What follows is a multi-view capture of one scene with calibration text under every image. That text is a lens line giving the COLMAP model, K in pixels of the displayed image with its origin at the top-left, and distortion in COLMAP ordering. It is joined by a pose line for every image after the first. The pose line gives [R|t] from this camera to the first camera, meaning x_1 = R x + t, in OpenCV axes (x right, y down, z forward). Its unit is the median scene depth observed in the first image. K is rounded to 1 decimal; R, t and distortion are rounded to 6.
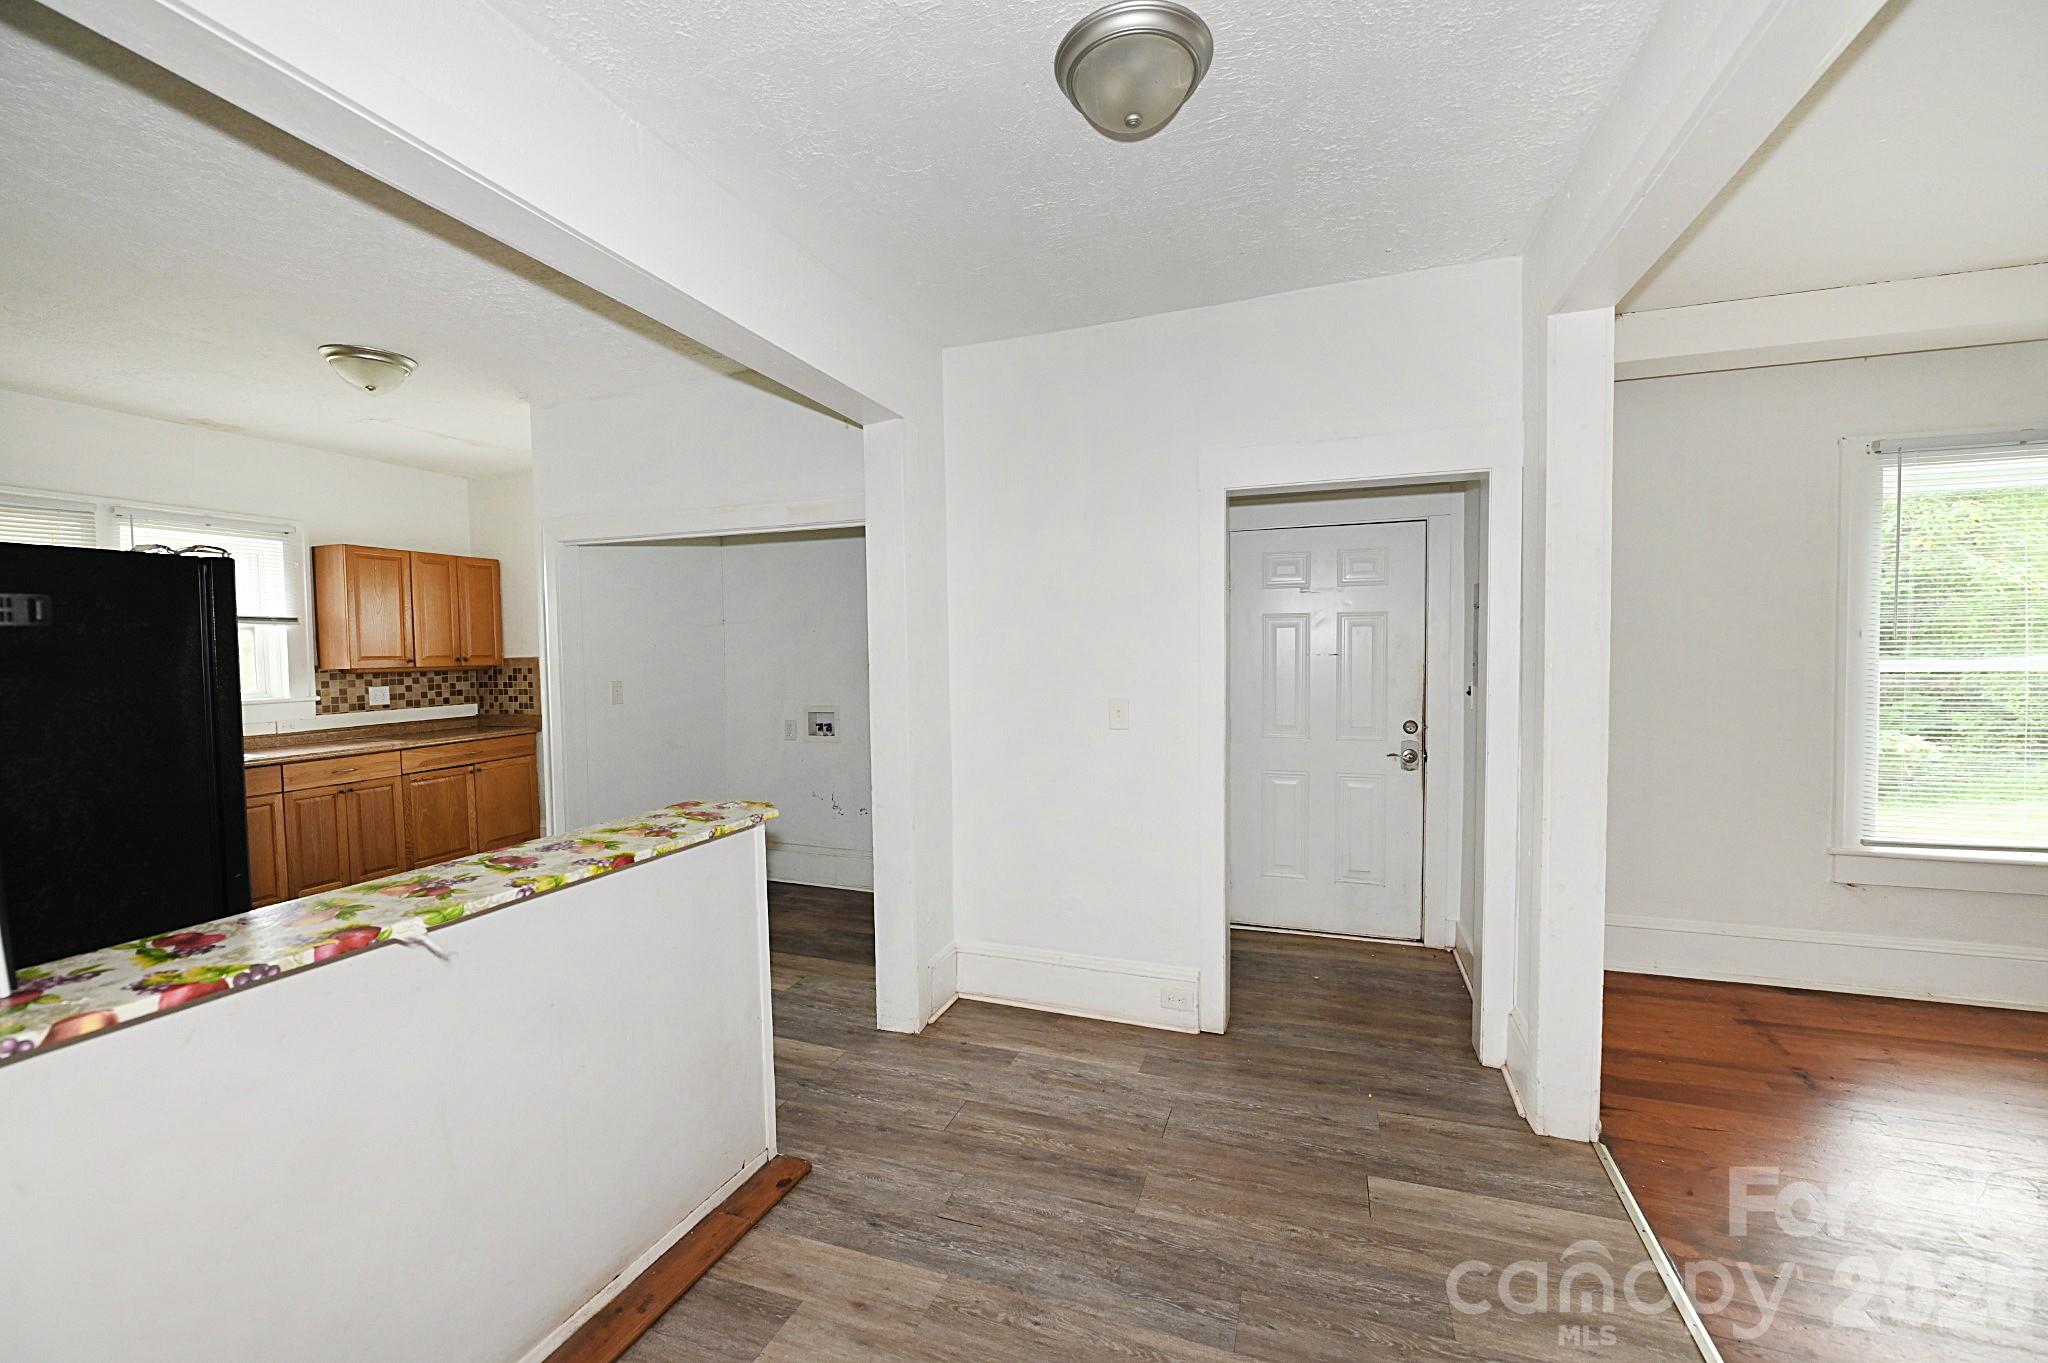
lens RADIAL K [[805.1, 0, 1022.9], [0, 805.1, 675.9], [0, 0, 1]] dist [-0.014312, -0.000067]
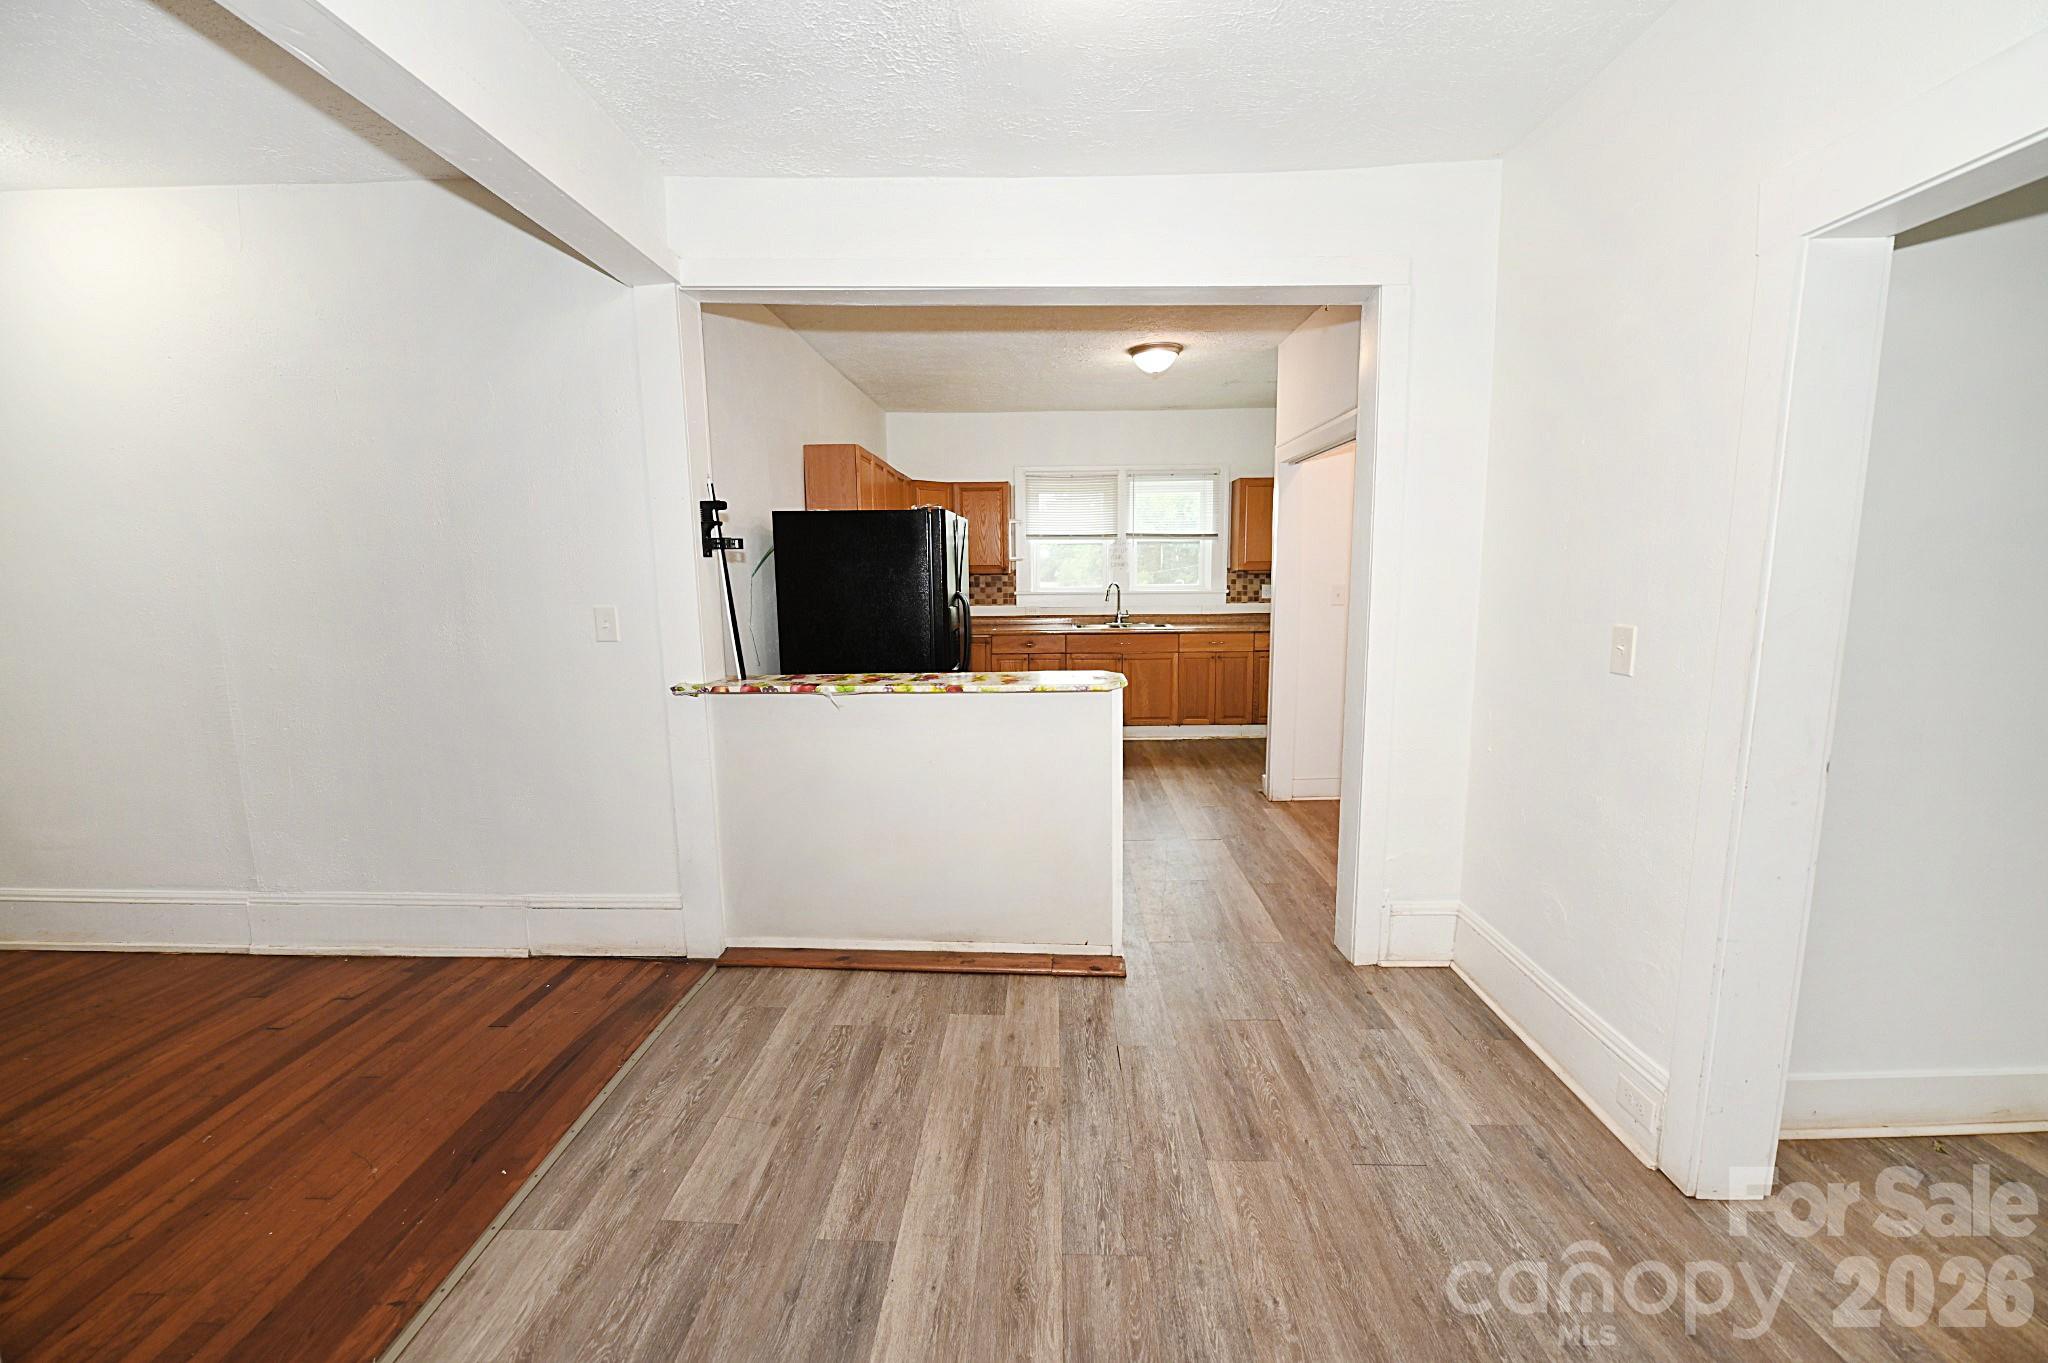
lens RADIAL K [[805.1, 0, 1027.7], [0, 805.1, 676.4], [0, 0, 1]] dist [-0.014312, -0.000067]
pose [[0.322590, 0.135441, -0.936798, 0.612283], [-0.025767, 0.990599, 0.134347, -0.007643], [0.946188, -0.019200, 0.323048, 0.356934]]
